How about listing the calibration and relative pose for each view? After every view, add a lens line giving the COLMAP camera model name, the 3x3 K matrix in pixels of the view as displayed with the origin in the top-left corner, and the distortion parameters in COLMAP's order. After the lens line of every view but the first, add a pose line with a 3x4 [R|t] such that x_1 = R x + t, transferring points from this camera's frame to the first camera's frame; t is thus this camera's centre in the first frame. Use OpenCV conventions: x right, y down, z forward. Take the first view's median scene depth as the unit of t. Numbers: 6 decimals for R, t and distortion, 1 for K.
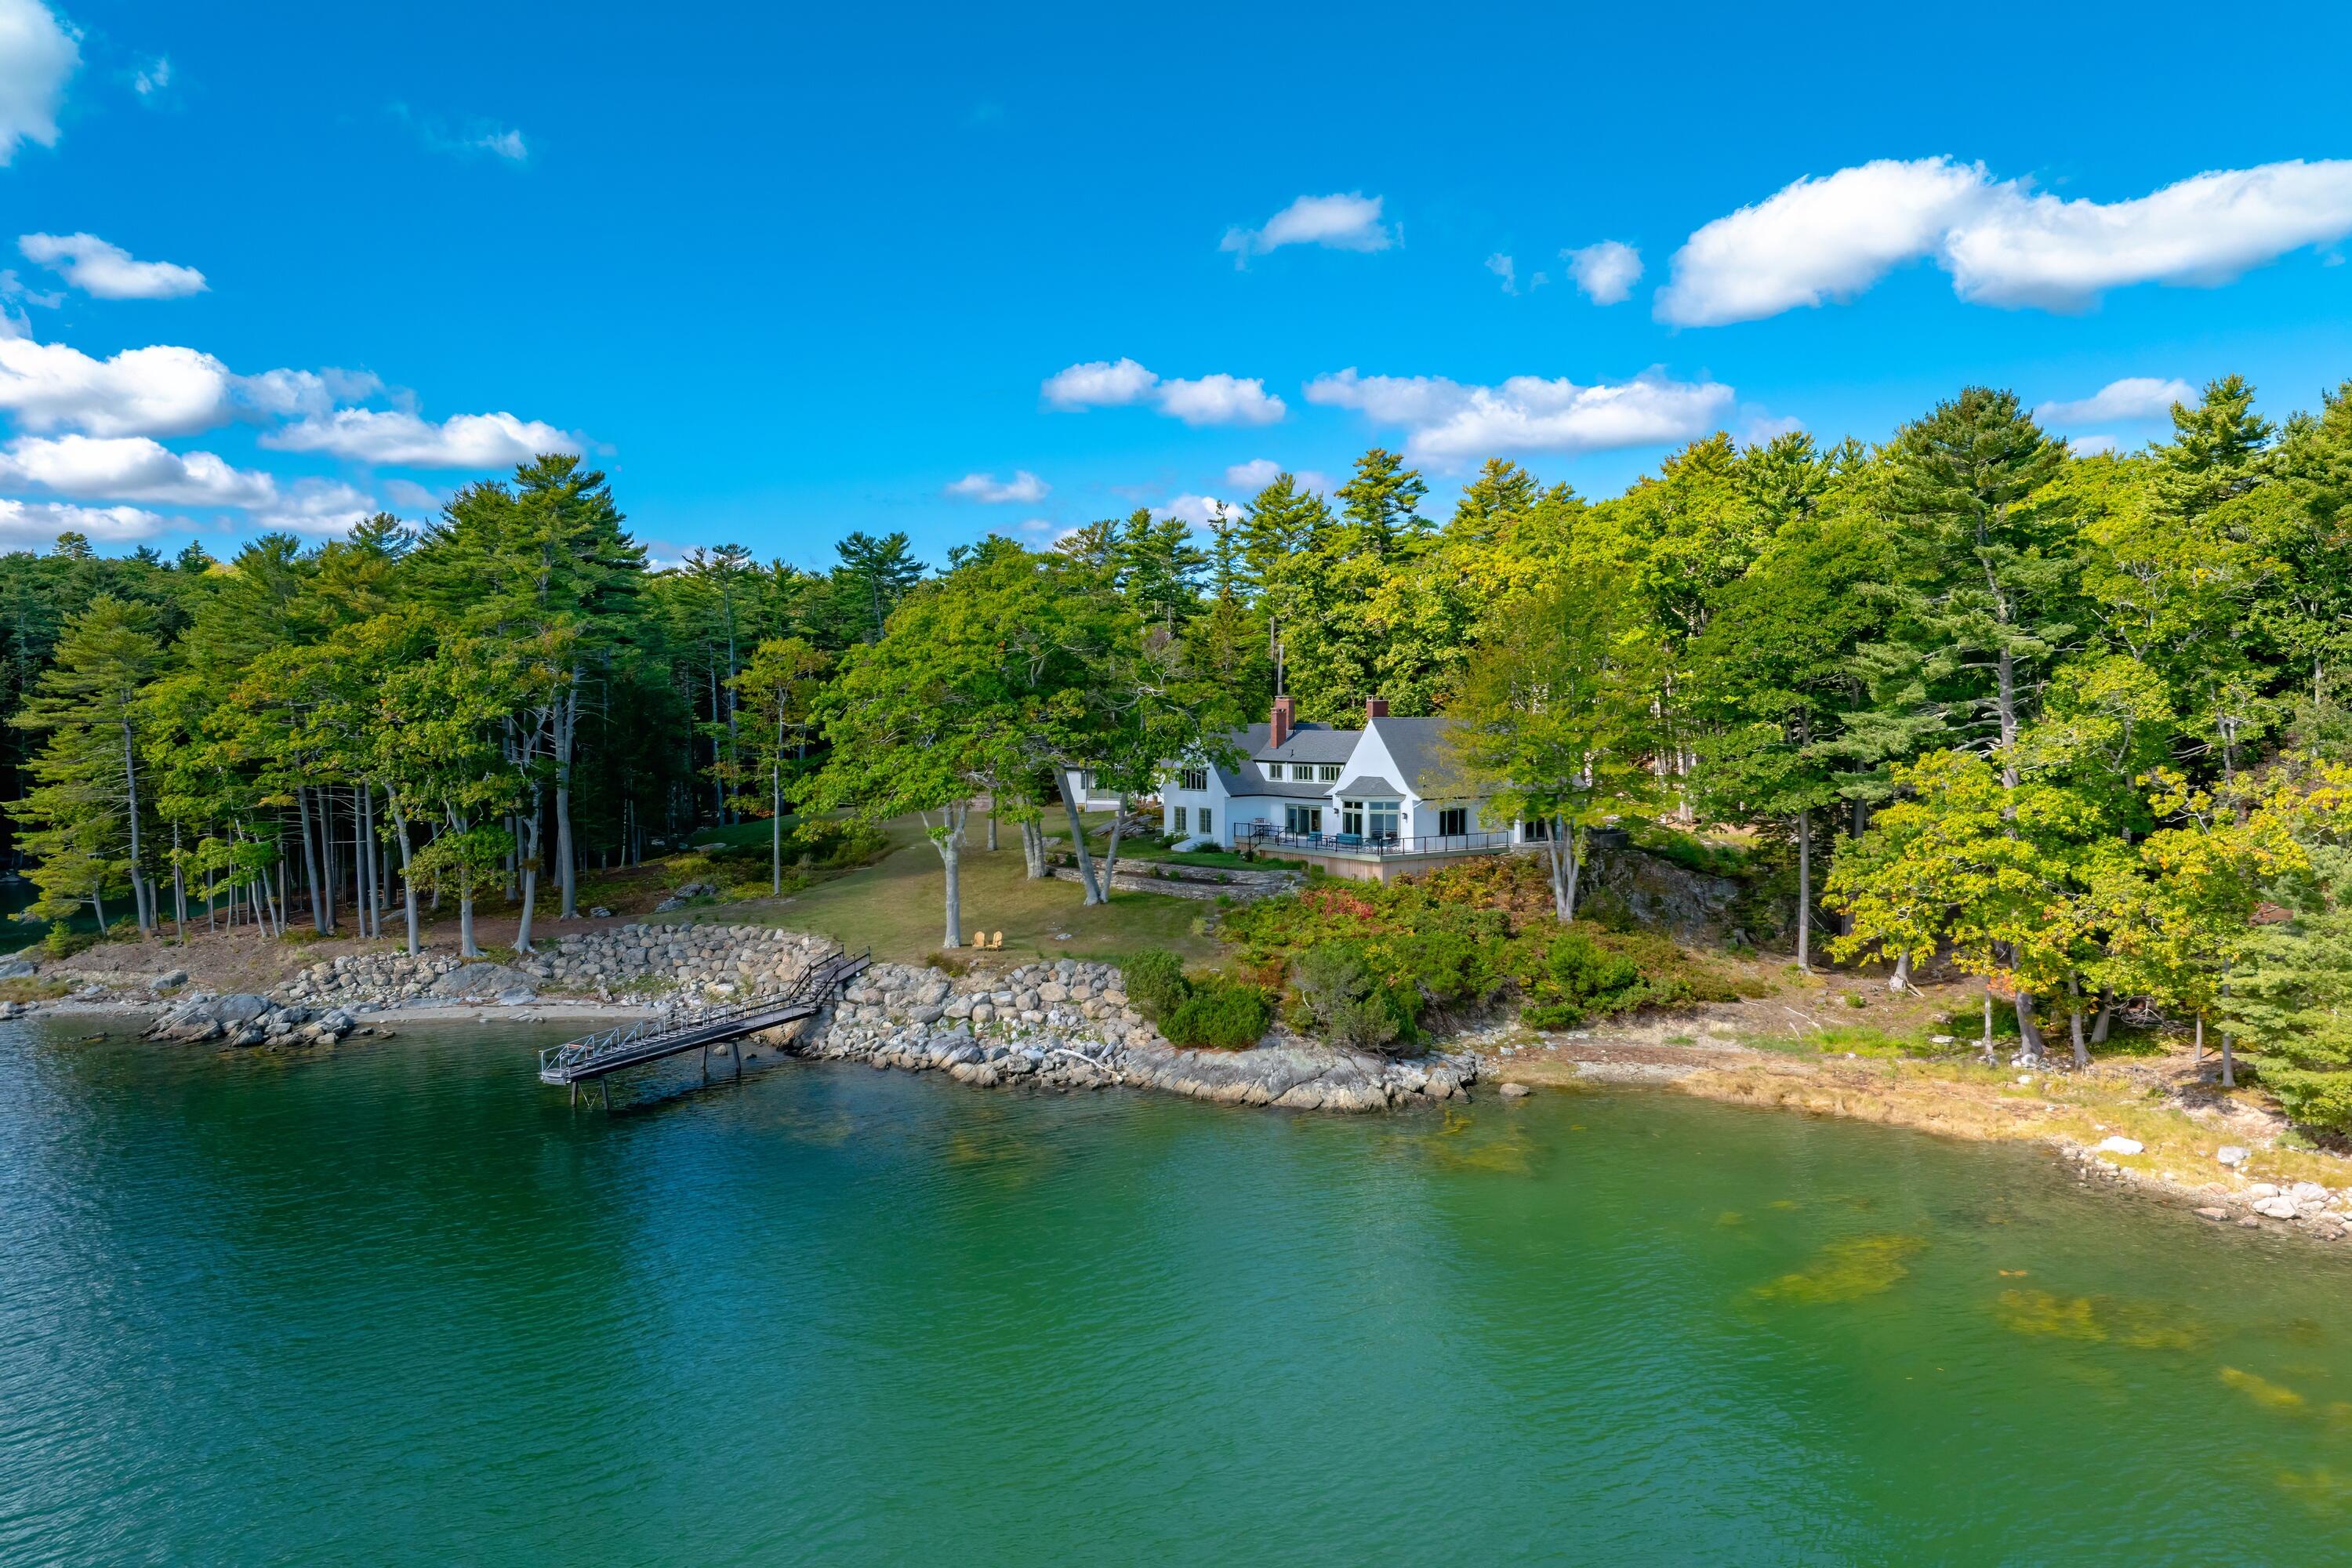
lens RADIAL K [[1663.1, 0, 1176.0], [0, 1663.1, 784.0], [0, 0, 1]] dist [-0.004227, -0.046722]
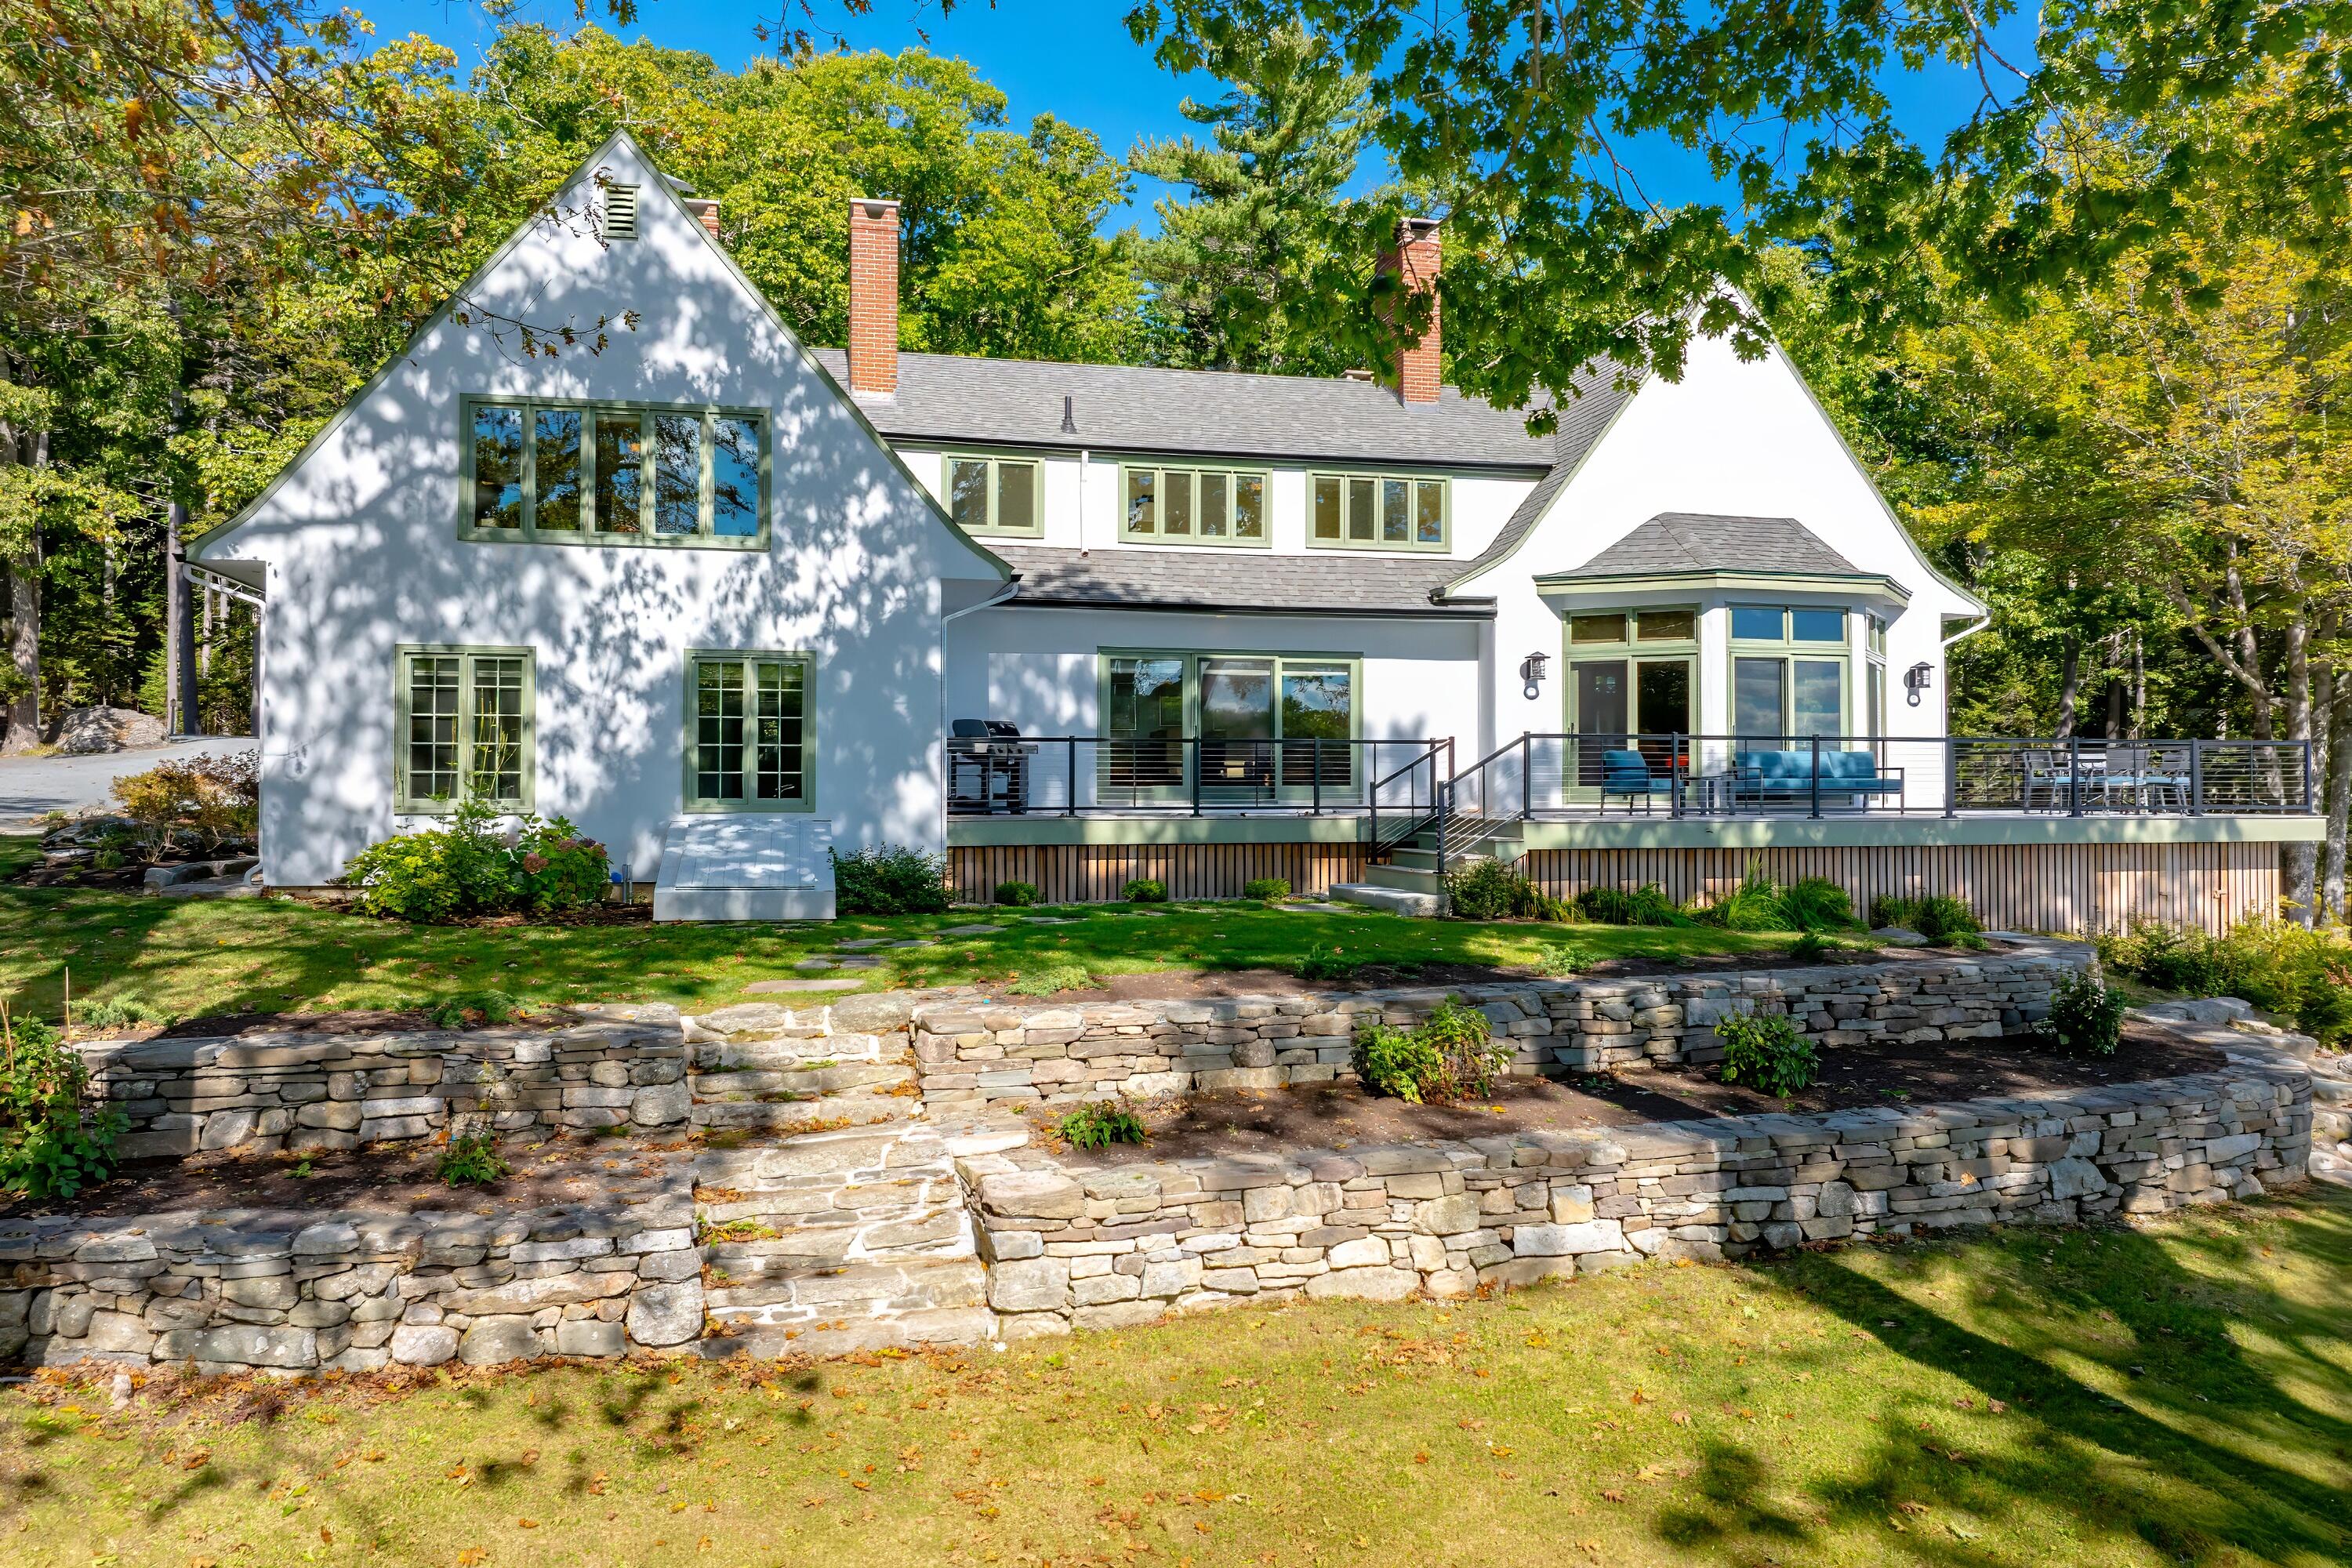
lens RADIAL K [[1663.1, 0, 1176.0], [0, 1663.1, 784.0], [0, 0, 1]] dist [-0.004227, -0.046722]
pose [[0.360975, -0.021194, 0.932335, -0.133775], [0.034436, 0.999363, 0.009385, 0.030880], [-0.931940, 0.028718, 0.361475, 0.995642]]
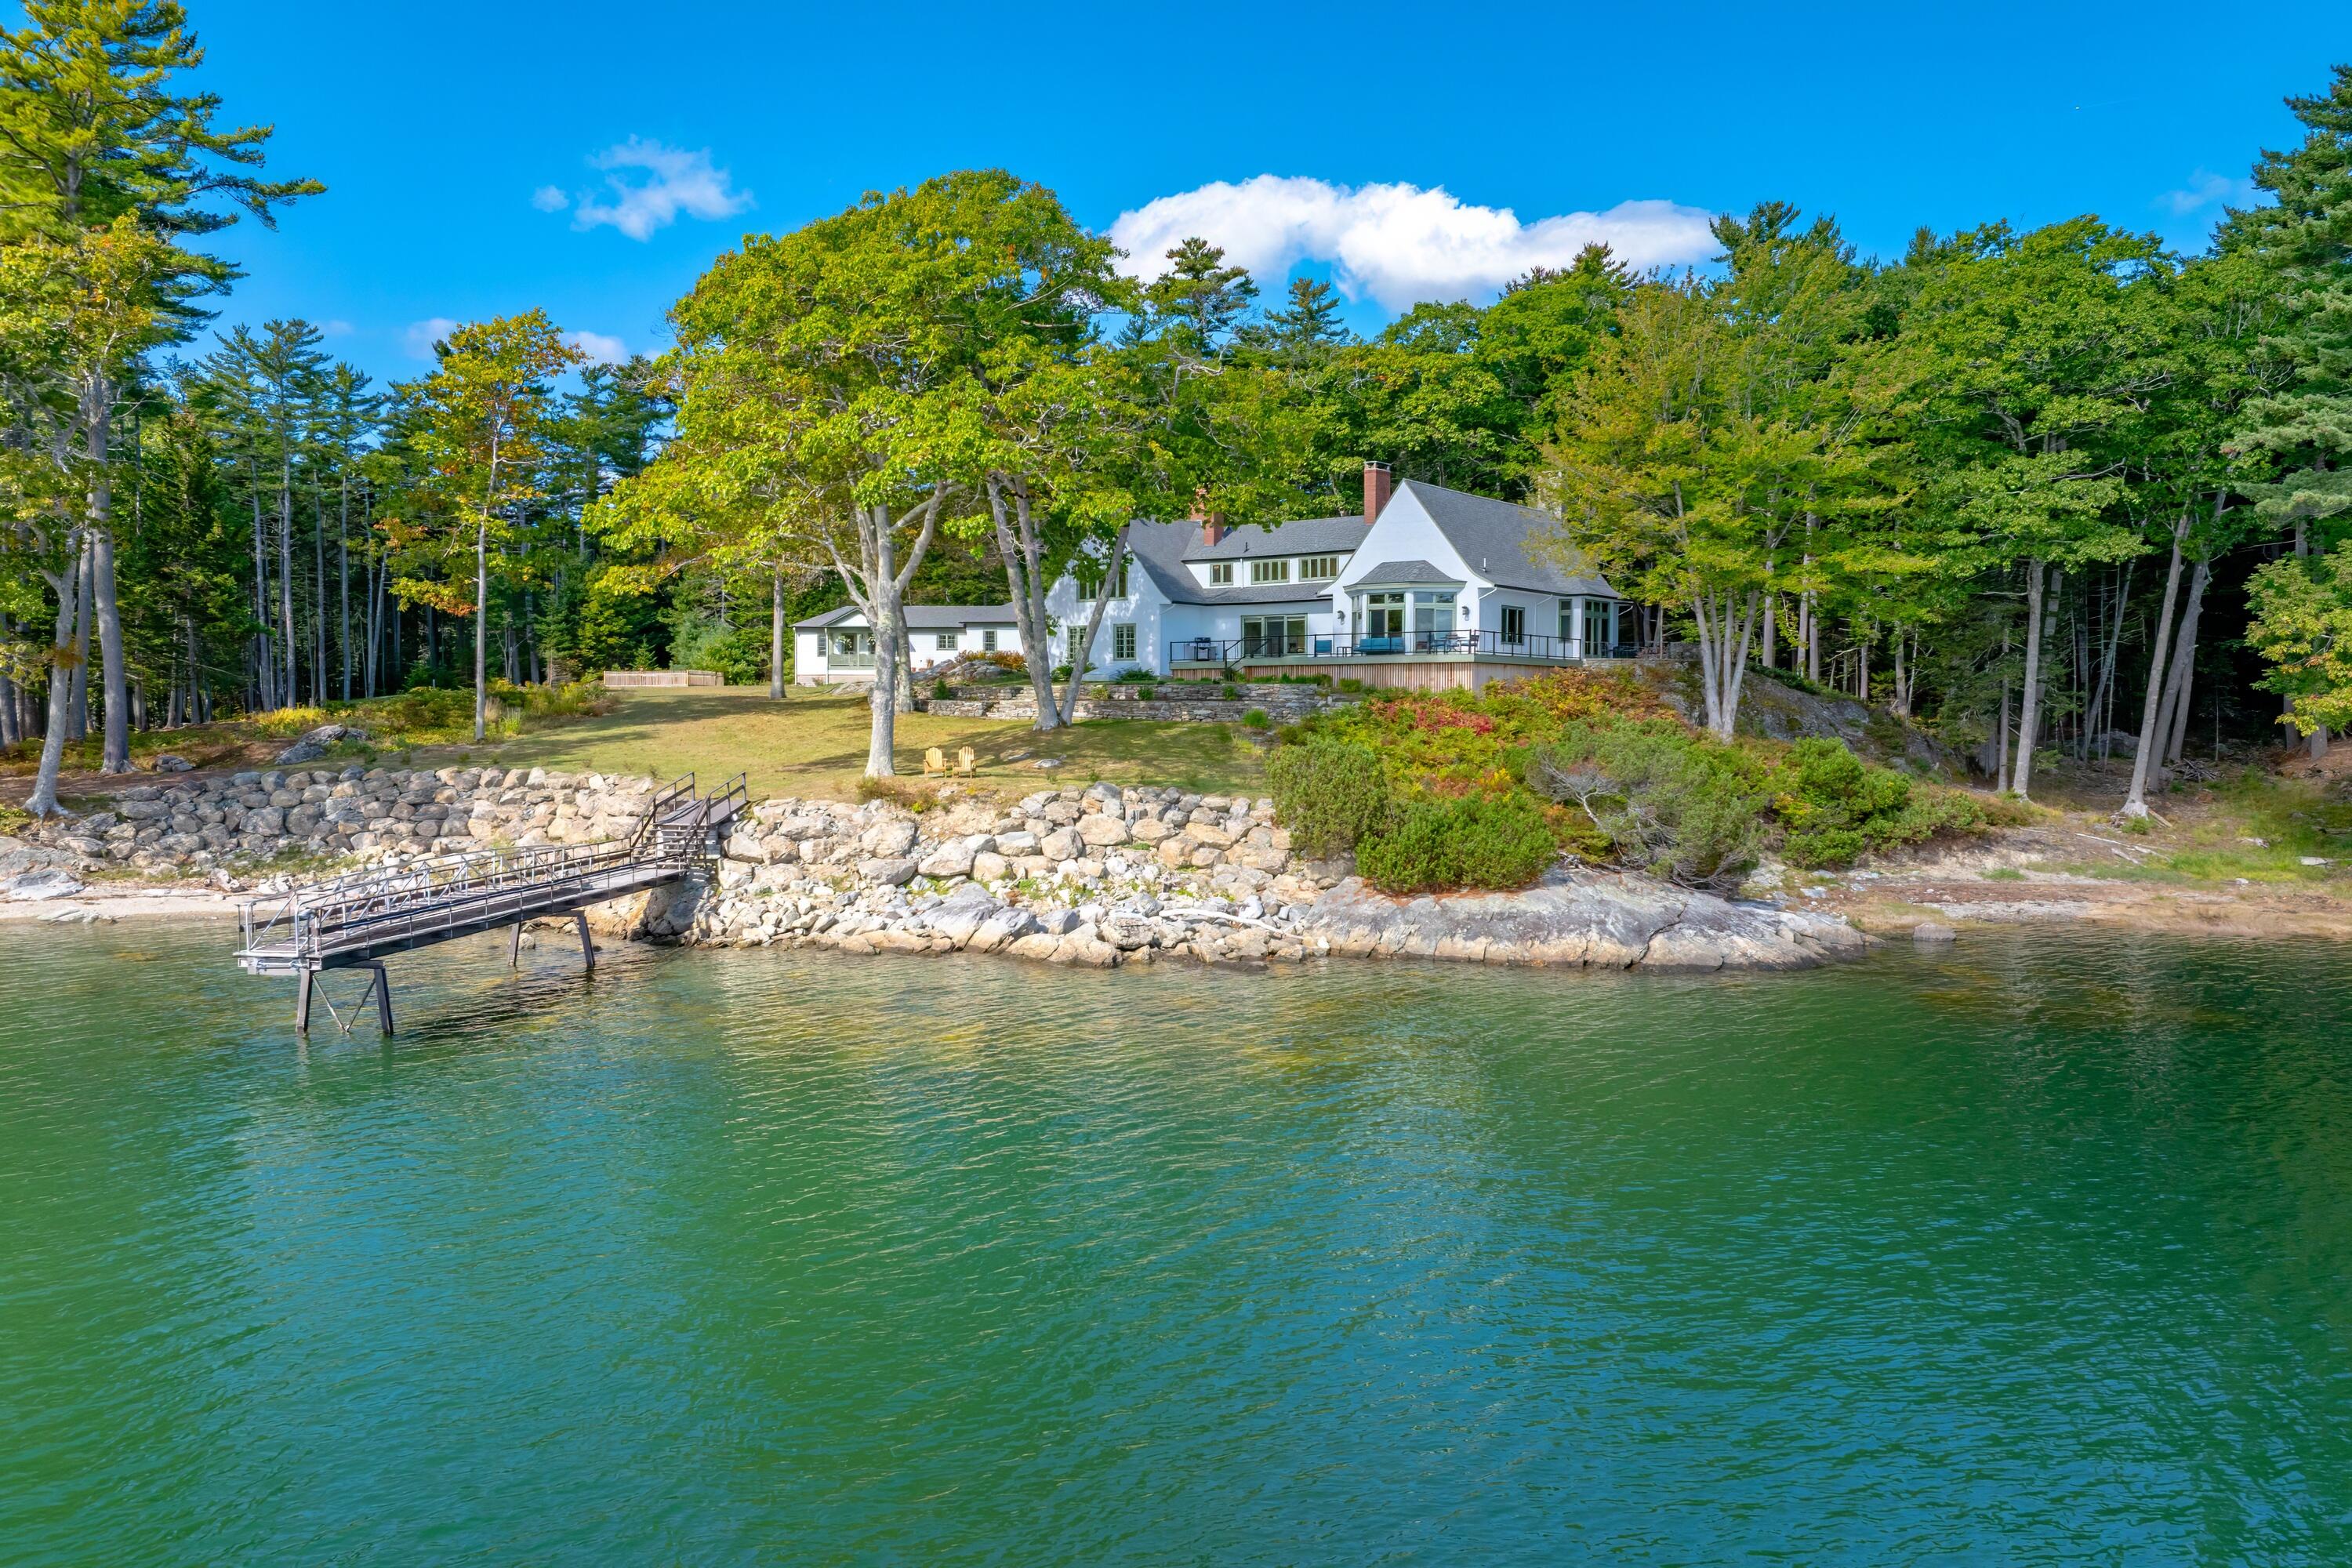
lens RADIAL K [[1663.1, 0, 1176.0], [0, 1663.1, 784.0], [0, 0, 1]] dist [-0.004227, -0.046722]
pose [[0.954088, -0.005793, 0.299470, -0.195662], [0.005656, 0.999983, 0.001323, 0.092279], [-0.299473, 0.000431, 0.954105, 0.357033]]
